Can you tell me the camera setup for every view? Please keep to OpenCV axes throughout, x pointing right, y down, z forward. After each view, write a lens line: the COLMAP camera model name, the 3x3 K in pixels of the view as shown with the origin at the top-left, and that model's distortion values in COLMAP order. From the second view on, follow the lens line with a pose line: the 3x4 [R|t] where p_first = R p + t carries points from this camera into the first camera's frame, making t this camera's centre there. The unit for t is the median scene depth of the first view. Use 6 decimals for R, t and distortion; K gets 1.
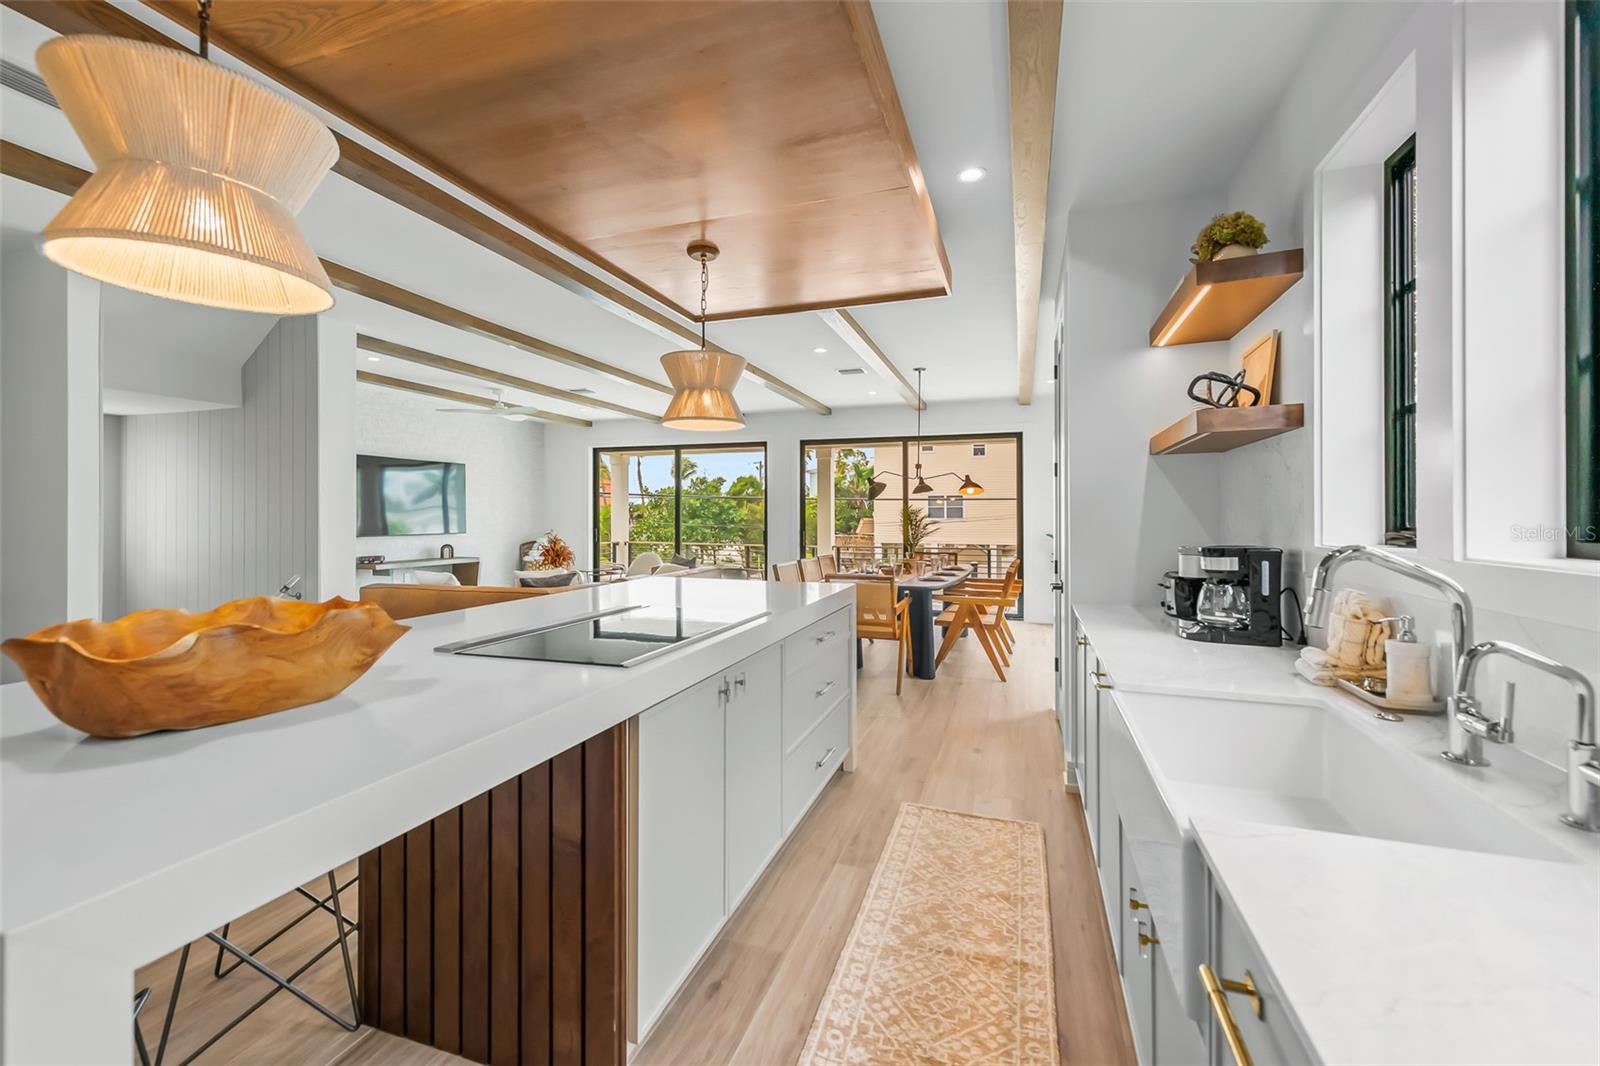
lens RADIAL K [[649.5, 0, 783.6], [0, 649.5, 513.5], [0, 0, 1]] dist [0.004701, 0.000150]
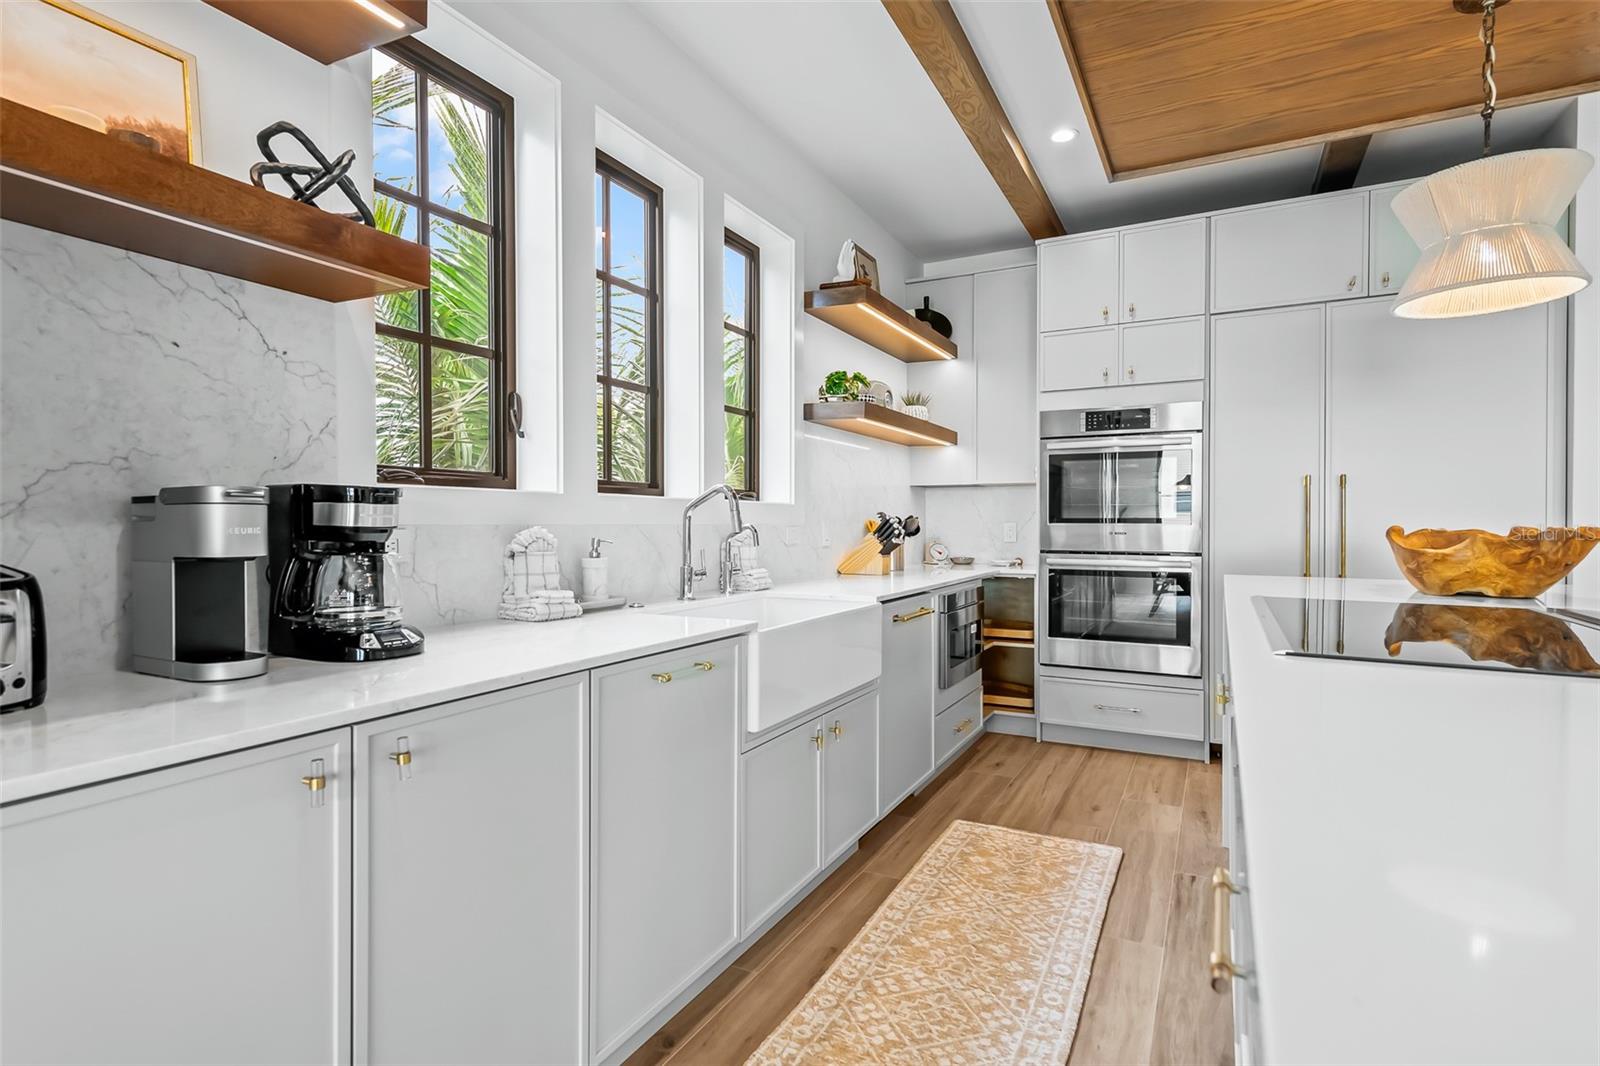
lens RADIAL K [[796.0, 0, 811.5], [0, 796.0, 530.0], [0, 0, 1]] dist [0.019155, -0.001473]
pose [[-0.993107, 0.000256, 0.117213, 0.232353], [0.000576, 0.999996, 0.002699, 0.094352], [-0.117212, 0.002747, -0.993103, 1.762216]]
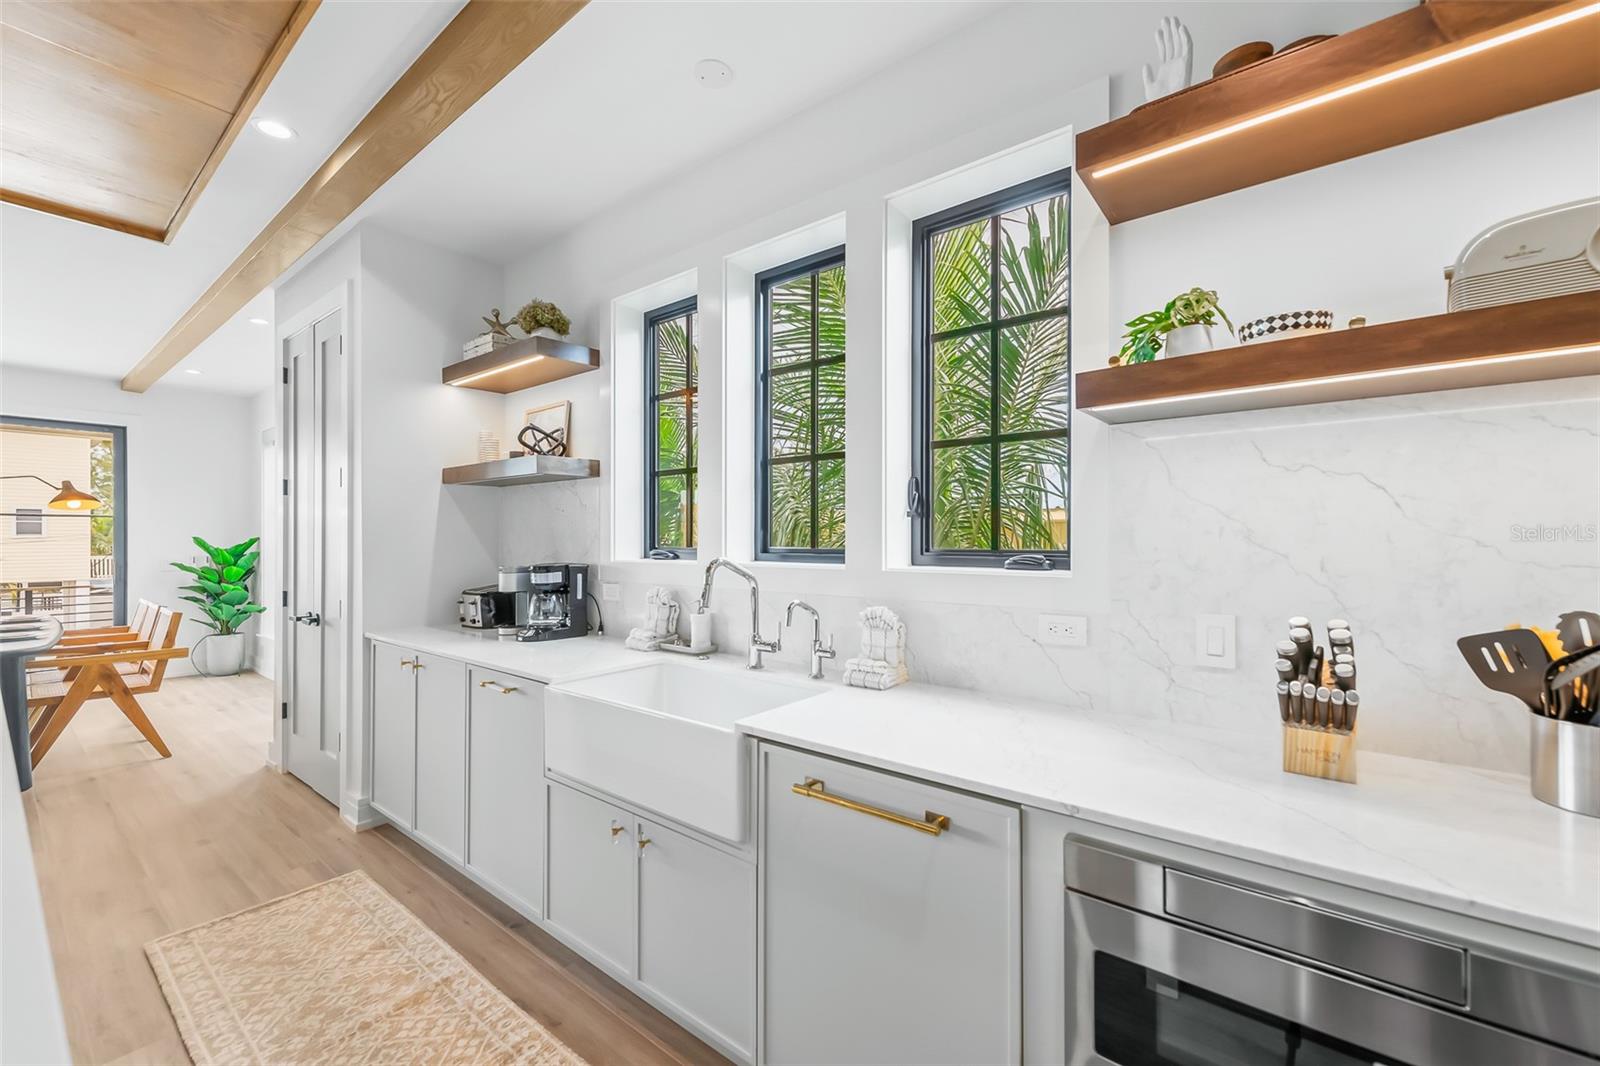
lens RADIAL K [[649.5, 0, 803.4], [0, 649.5, 533.7], [0, 0, 1]] dist [0.004701, 0.000150]
pose [[0.310254, 0.015285, 0.950531, -0.401121], [-0.006637, 0.999881, -0.013912, 0.006105], [-0.950631, -0.001992, 0.310318, 0.143819]]
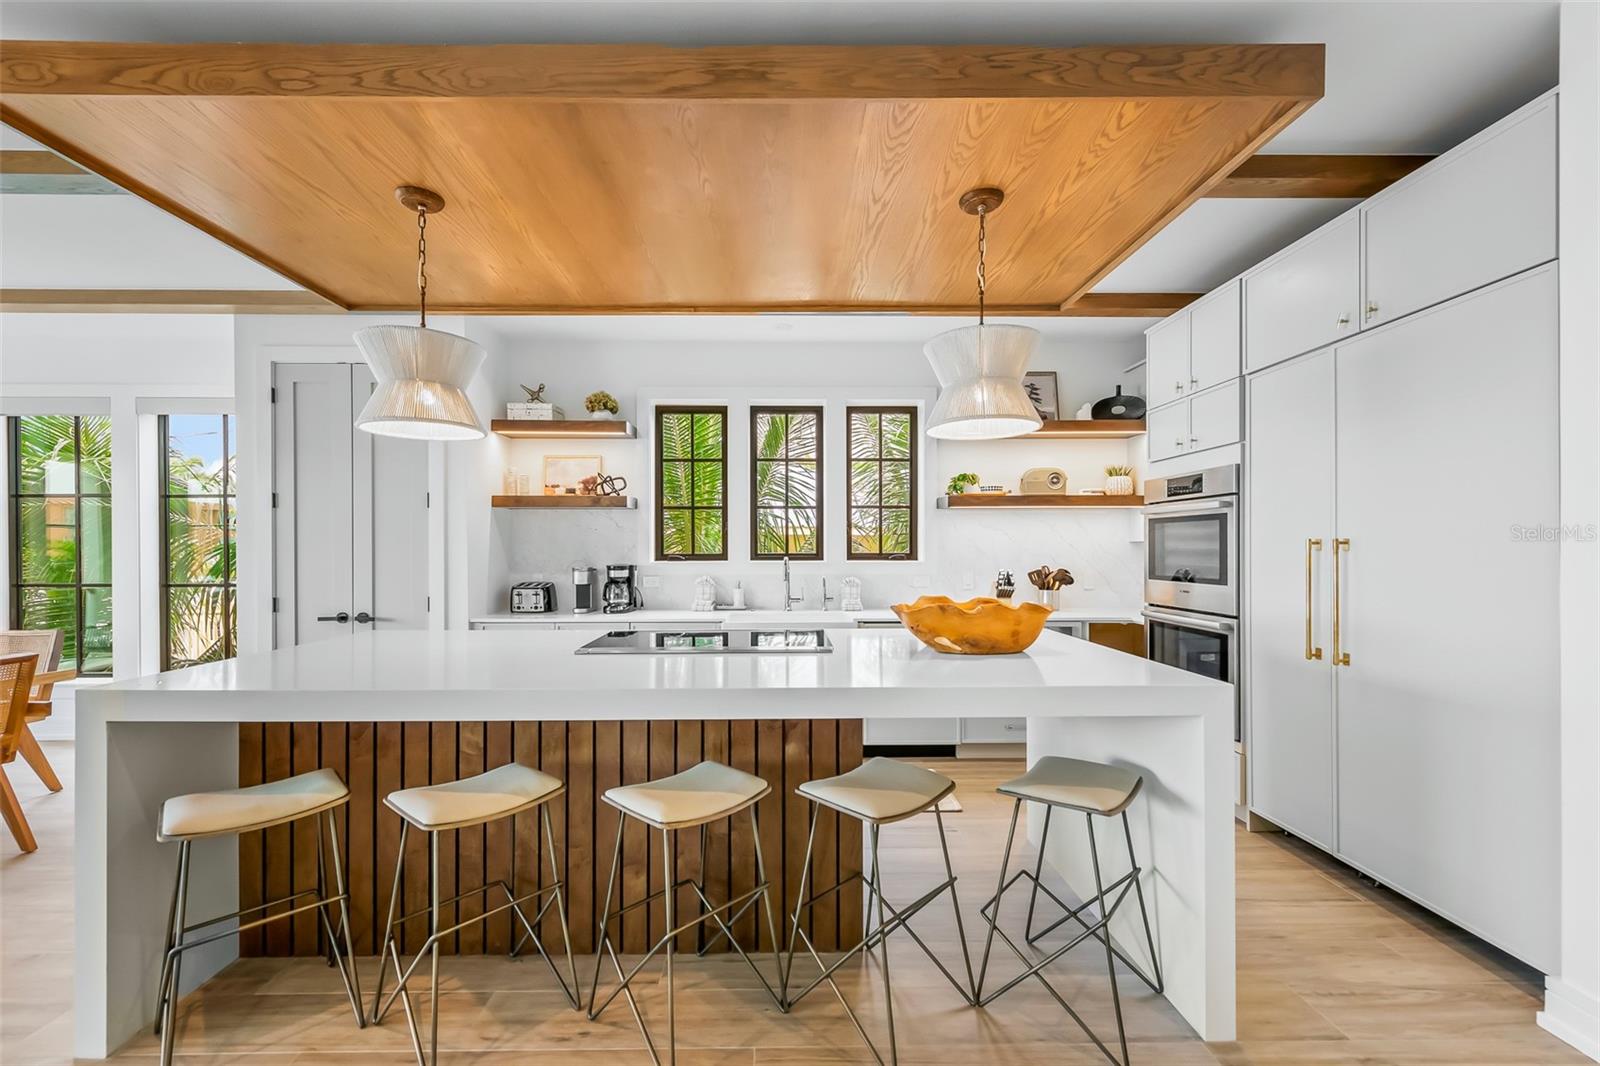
lens RADIAL K [[649.5, 0, 794.3], [0, 649.5, 549.0], [0, 0, 1]] dist [0.004701, 0.000150]
pose [[-0.364731, 0.001996, 0.931111, -1.469551], [-0.003106, 0.999990, -0.003360, 0.007438], [-0.931108, -0.004118, -0.364721, 1.319644]]
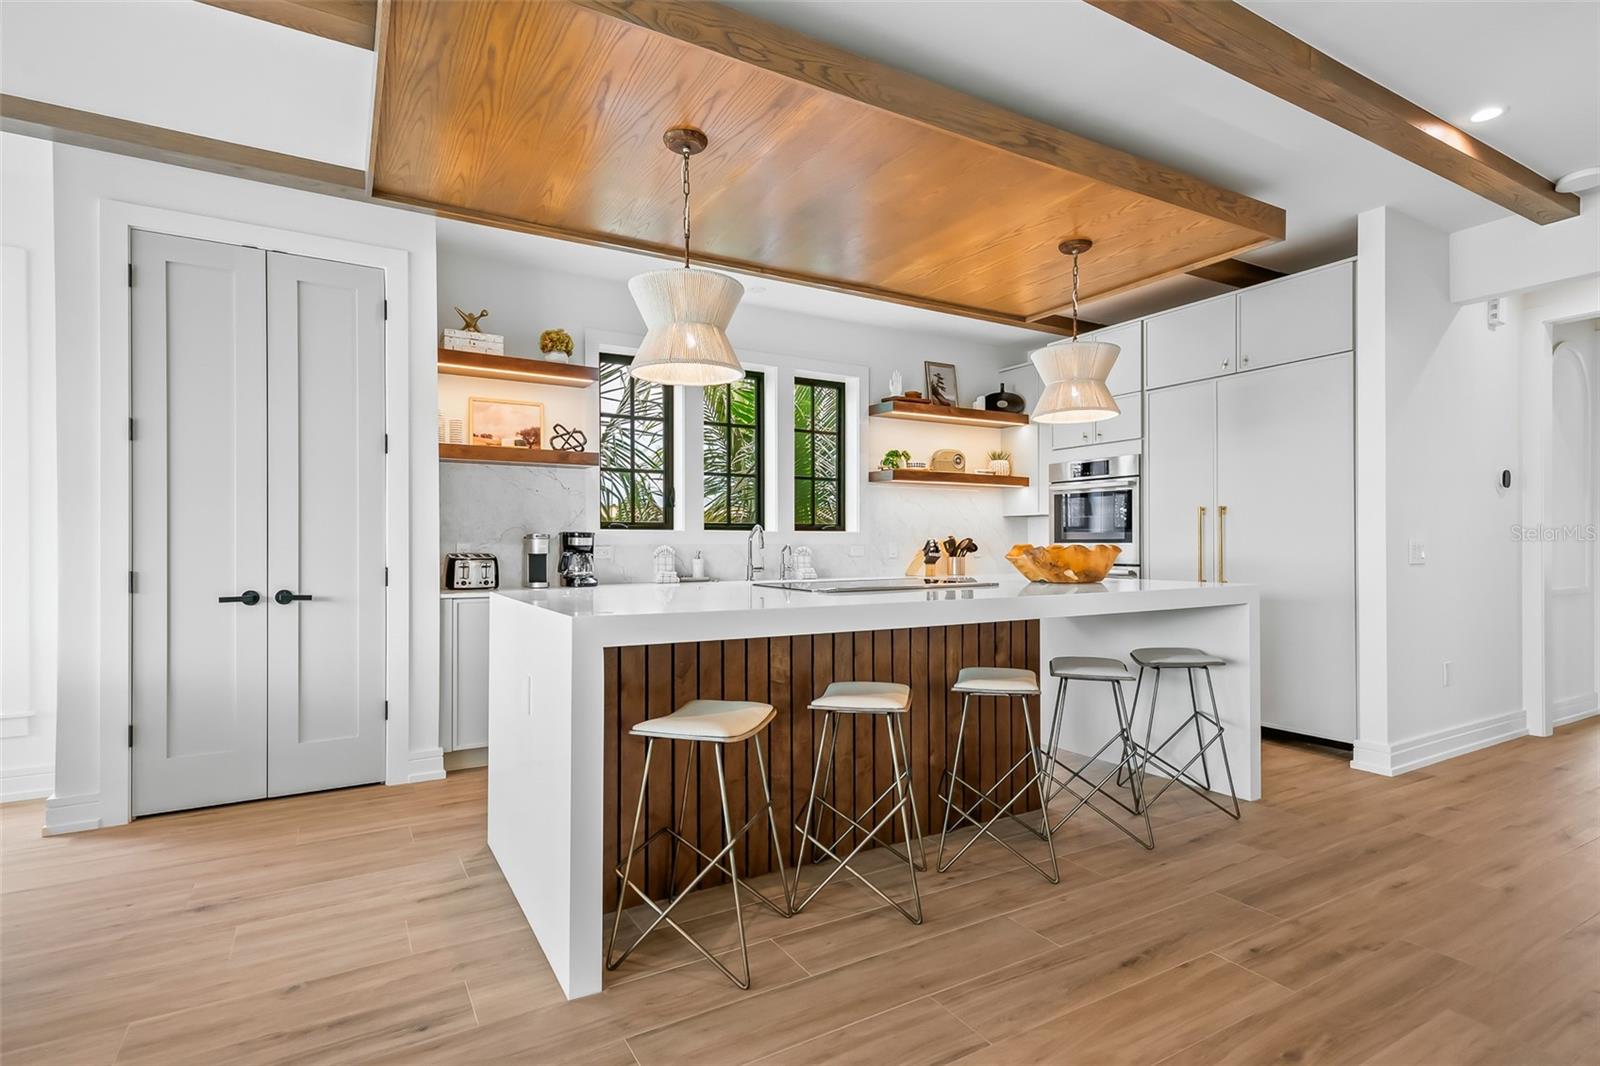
lens RADIAL K [[796.0, 0, 816.2], [0, 796.0, 540.8], [0, 0, 1]] dist [0.019155, -0.001473]
pose [[-0.783834, 0.005688, 0.620944, -1.212650], [0.000239, 0.999961, -0.008858, 0.100538], [-0.620970, -0.006795, -0.783805, 2.445774]]
